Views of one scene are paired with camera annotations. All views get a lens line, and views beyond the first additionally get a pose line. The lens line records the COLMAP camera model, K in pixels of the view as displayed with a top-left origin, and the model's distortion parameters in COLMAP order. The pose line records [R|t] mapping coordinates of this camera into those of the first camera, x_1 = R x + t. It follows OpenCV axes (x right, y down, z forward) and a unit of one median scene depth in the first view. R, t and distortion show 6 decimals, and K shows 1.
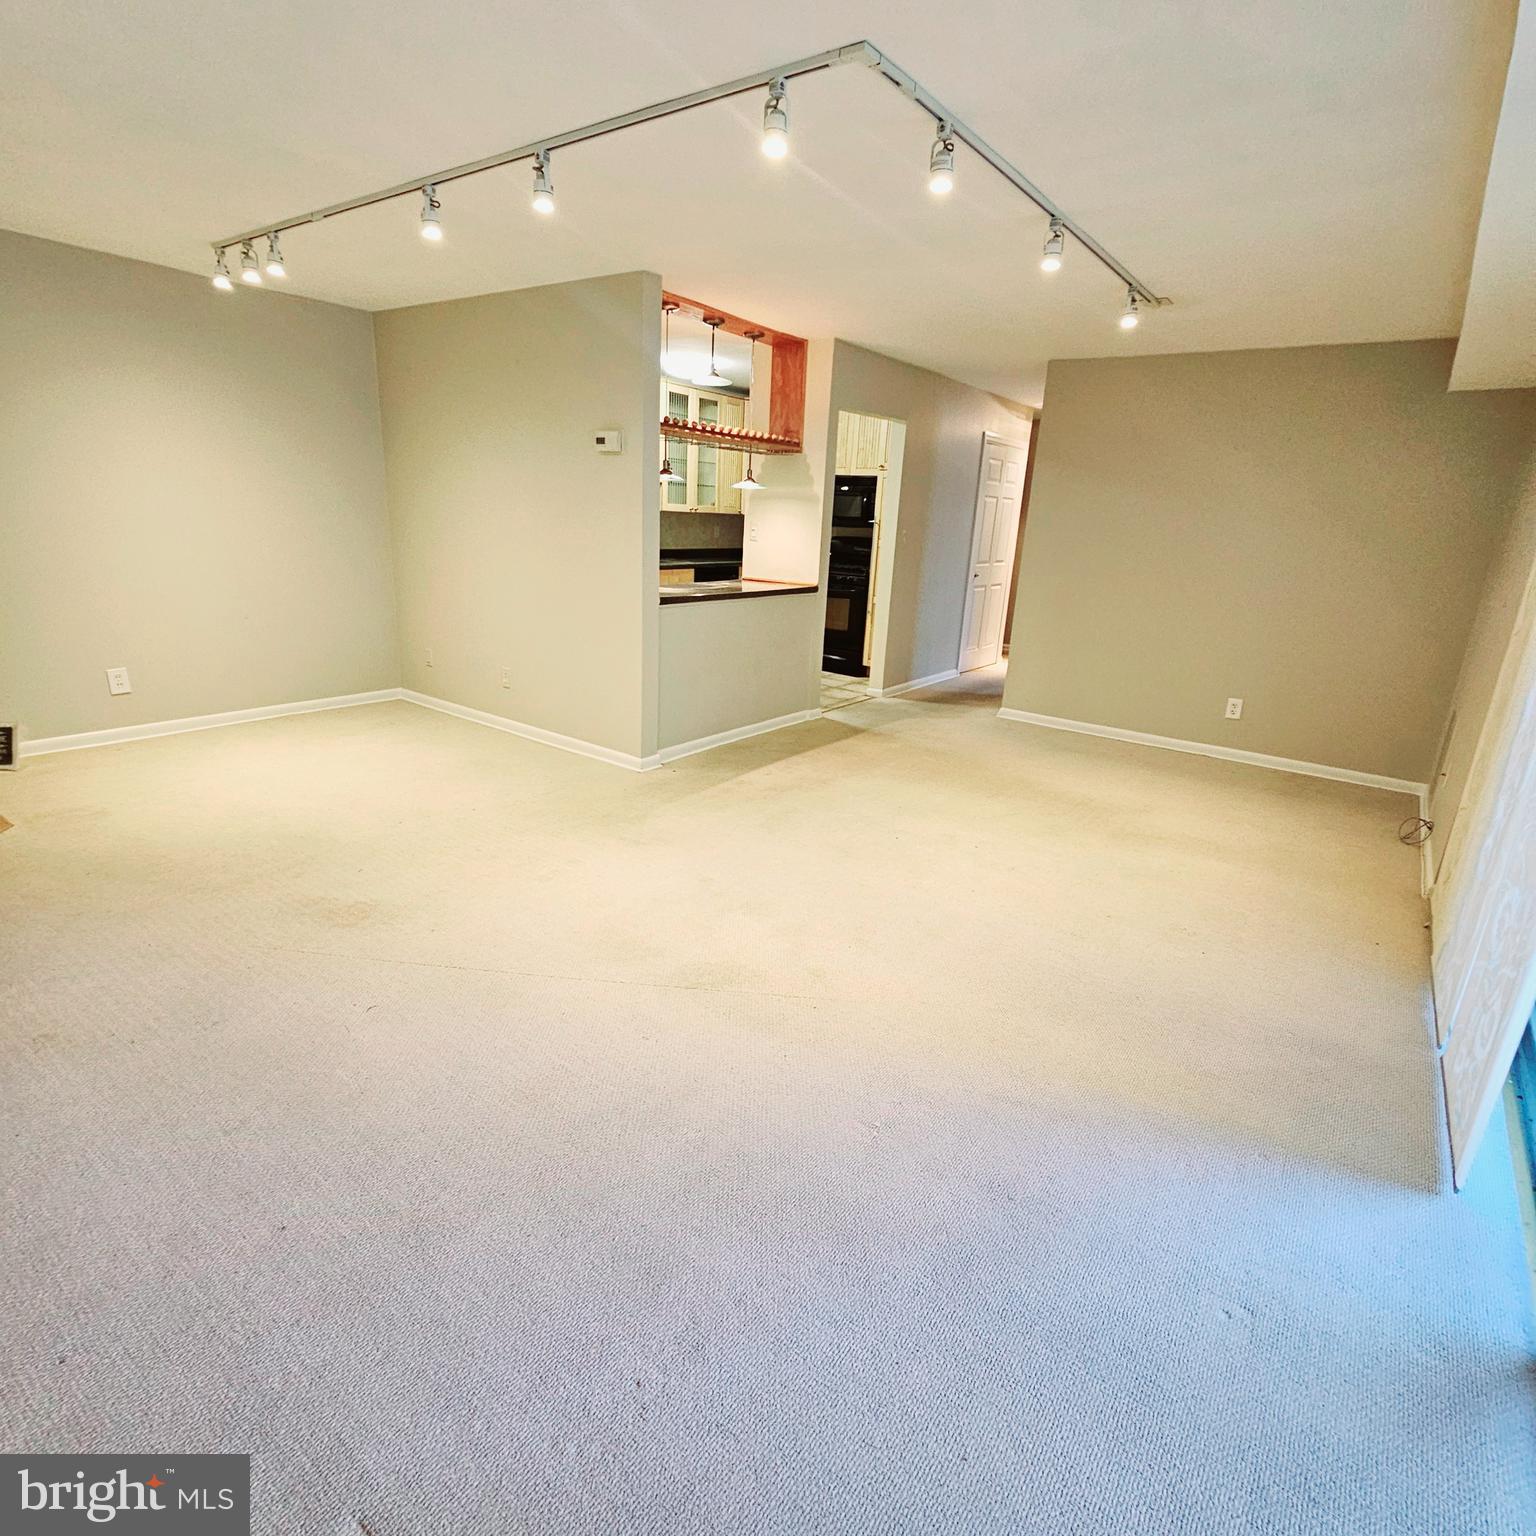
lens RADIAL K [[845.9, 0, 769.4], [0, 845.9, 769.8], [0, 0, 1]] dist [0.000151, 0.000565]
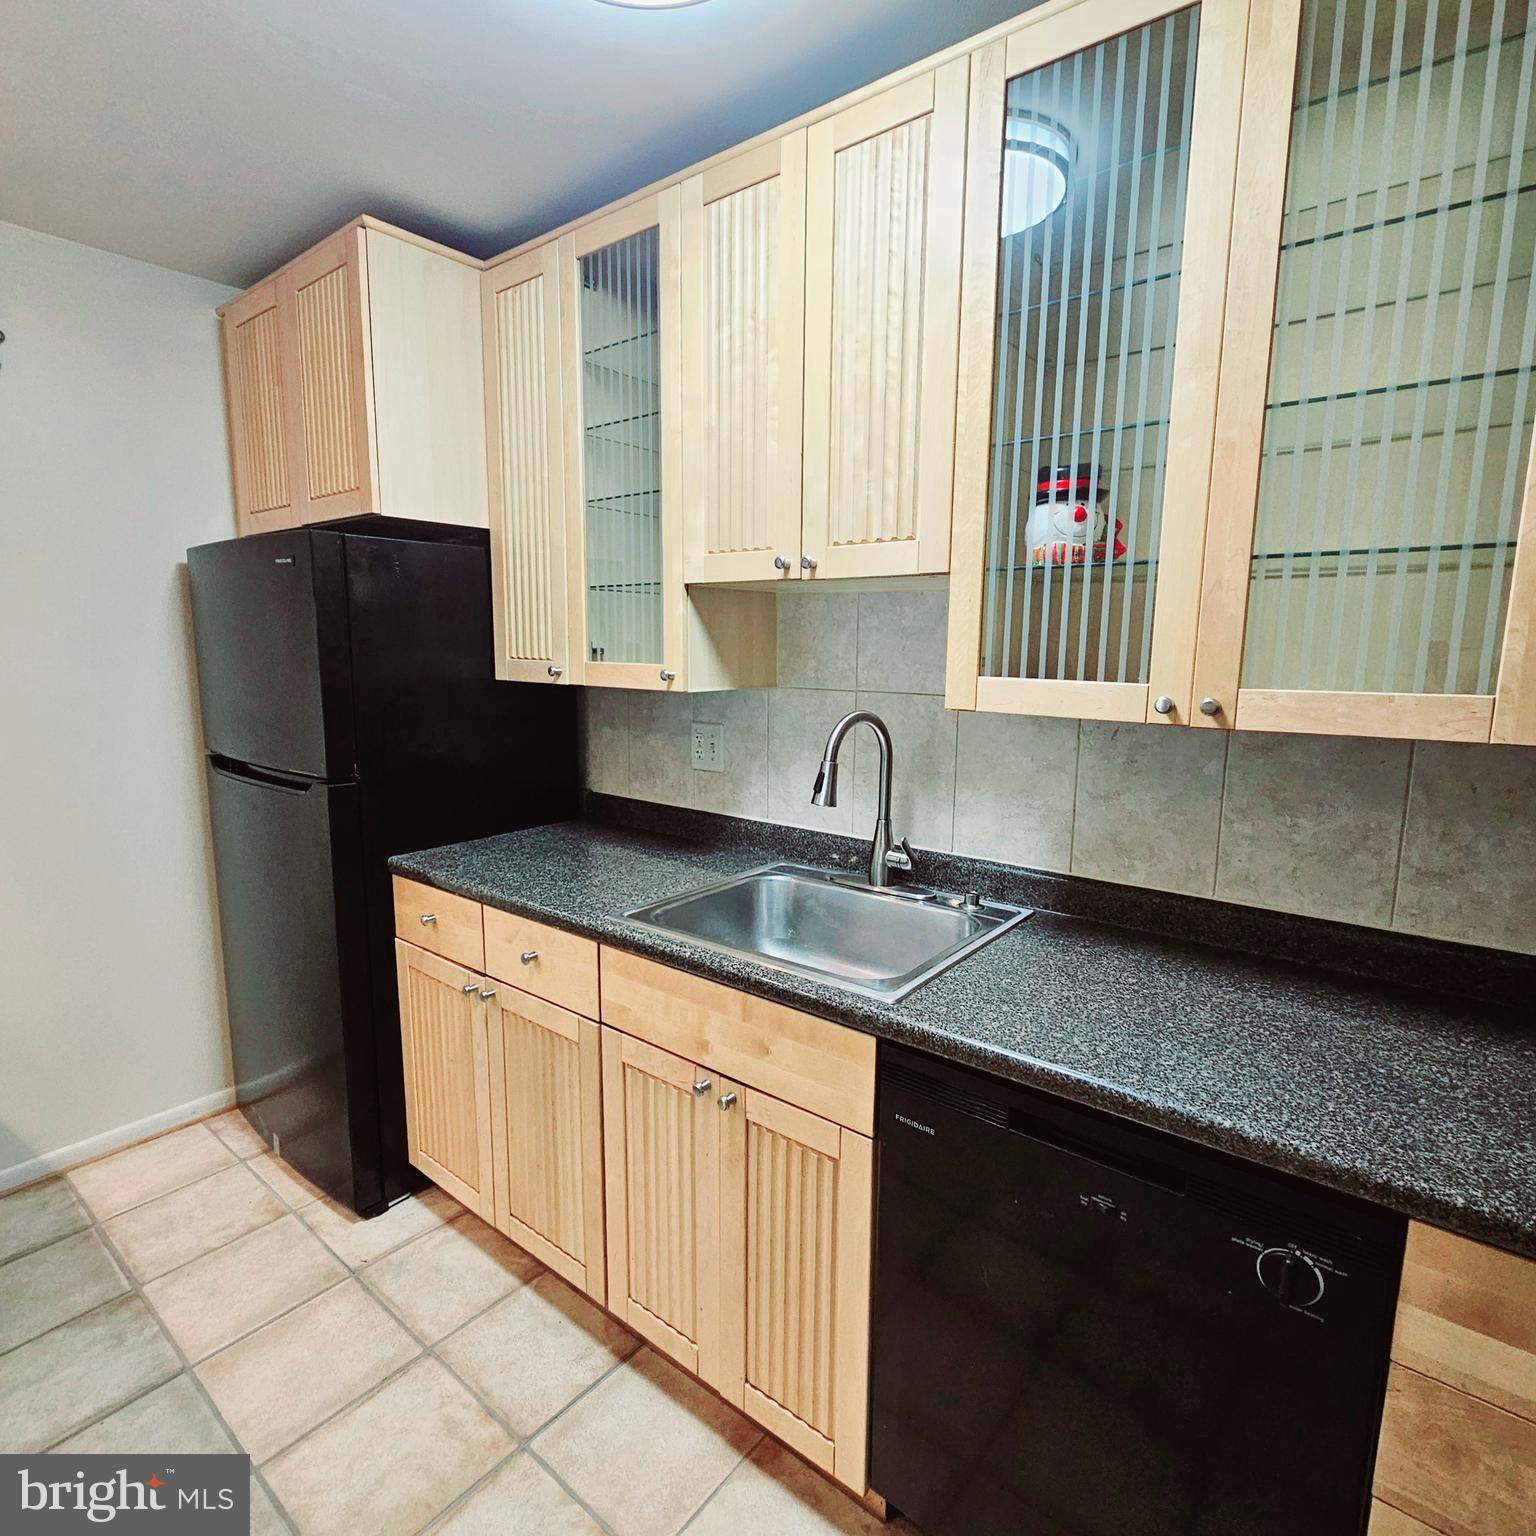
lens RADIAL K [[845.9, 0, 769.4], [0, 845.9, 769.8], [0, 0, 1]] dist [0.000151, 0.000565]
pose [[-0.049586, 0.102771, -0.993468, 0.098457], [-0.301497, 0.946749, 0.112986, -0.389902], [0.952177, 0.305130, -0.015961, 1.247106]]
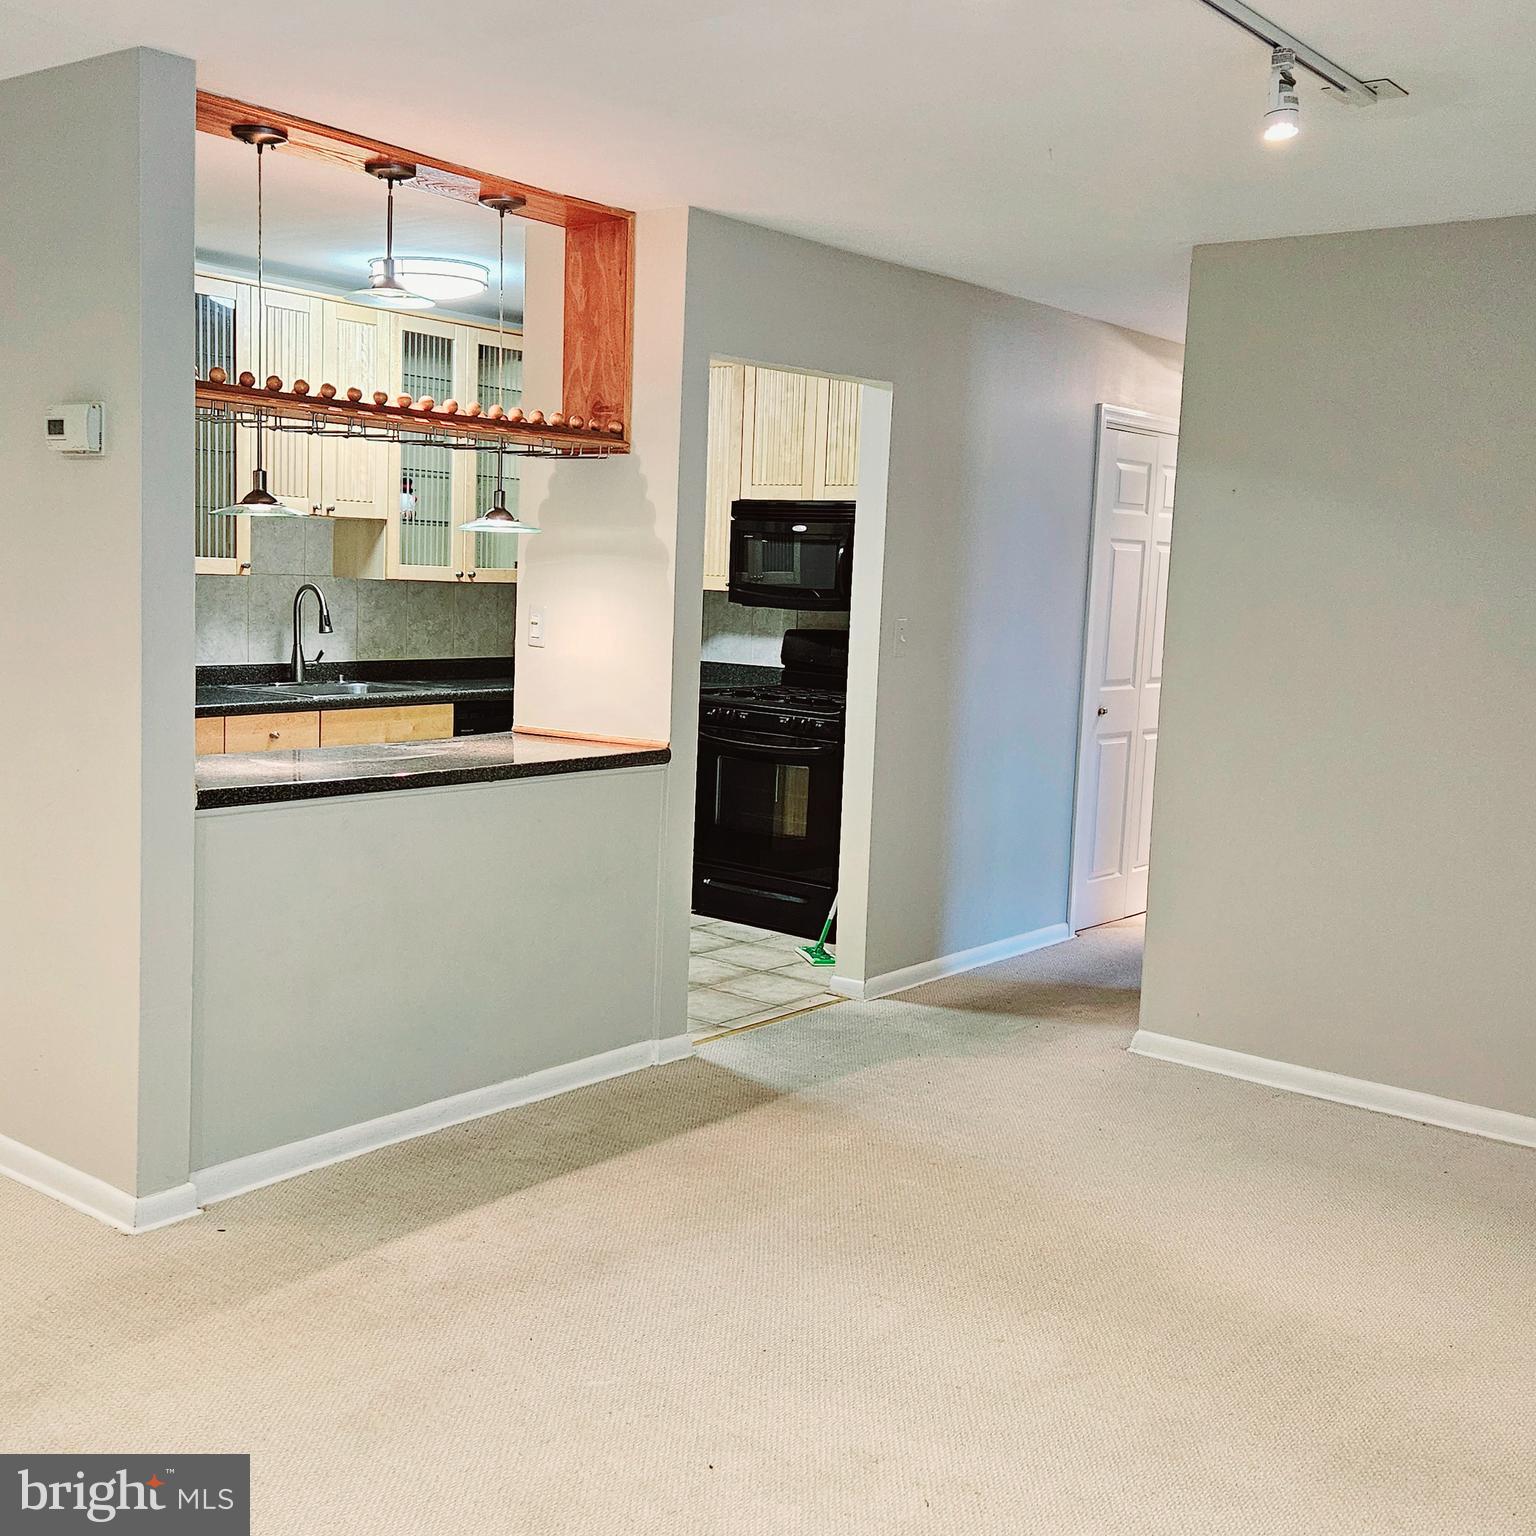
lens RADIAL K [[1720.5, 0, 759.8], [0, 1720.5, 741.9], [0, 0, 1]] dist [0.082527, -0.041095]
pose [[0.999205, -0.006345, -0.039367, 0.139905], [-0.001445, 0.980847, -0.194775, -0.052495], [0.039849, 0.194677, 0.980058, 0.151623]]
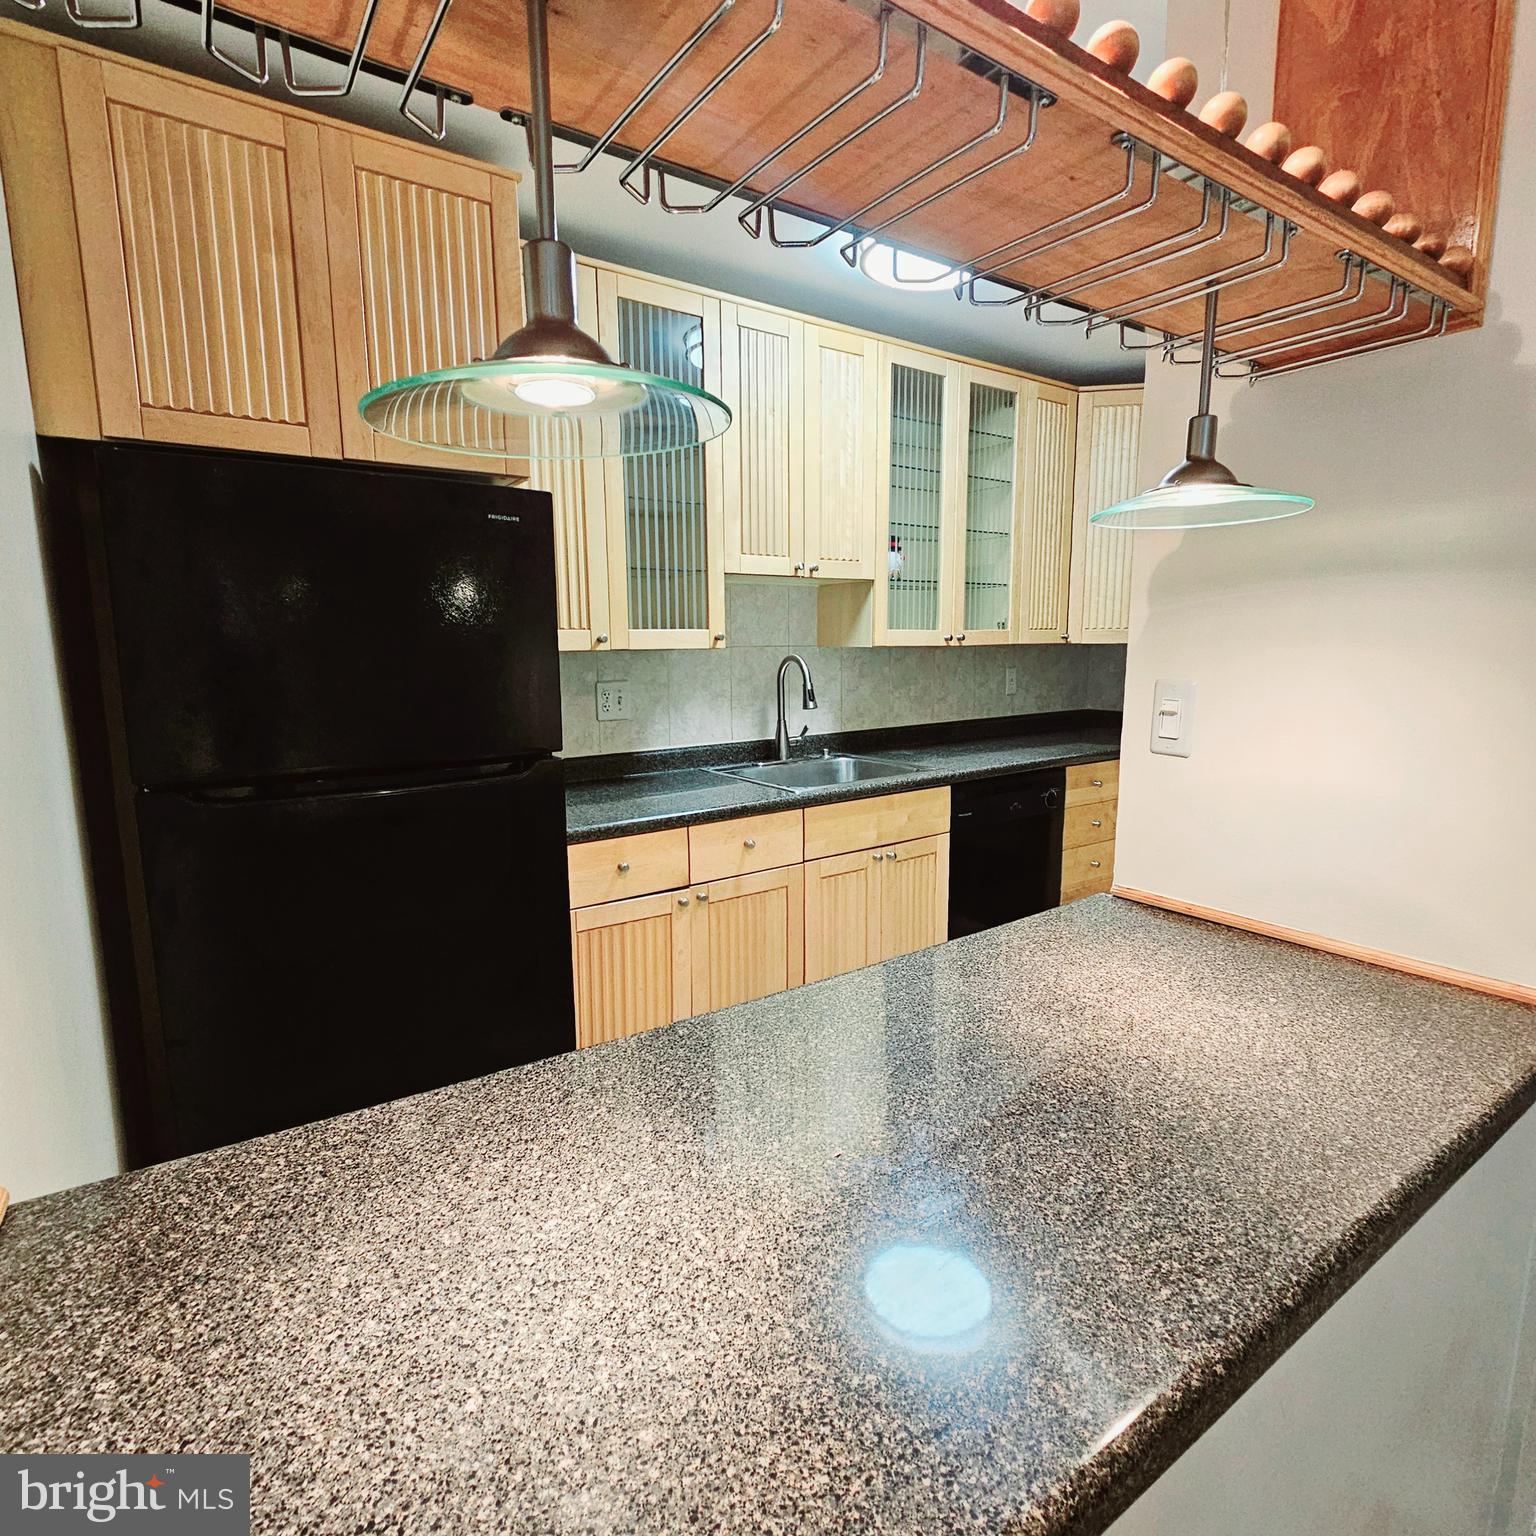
lens RADIAL K [[845.9, 0, 769.4], [0, 845.9, 769.8], [0, 0, 1]] dist [0.000151, 0.000565]
pose [[0.943029, -0.002227, -0.332703, -0.048881], [-0.045785, 0.989595, -0.136400, -0.242241], [0.329545, 0.143862, 0.933115, 0.782003]]
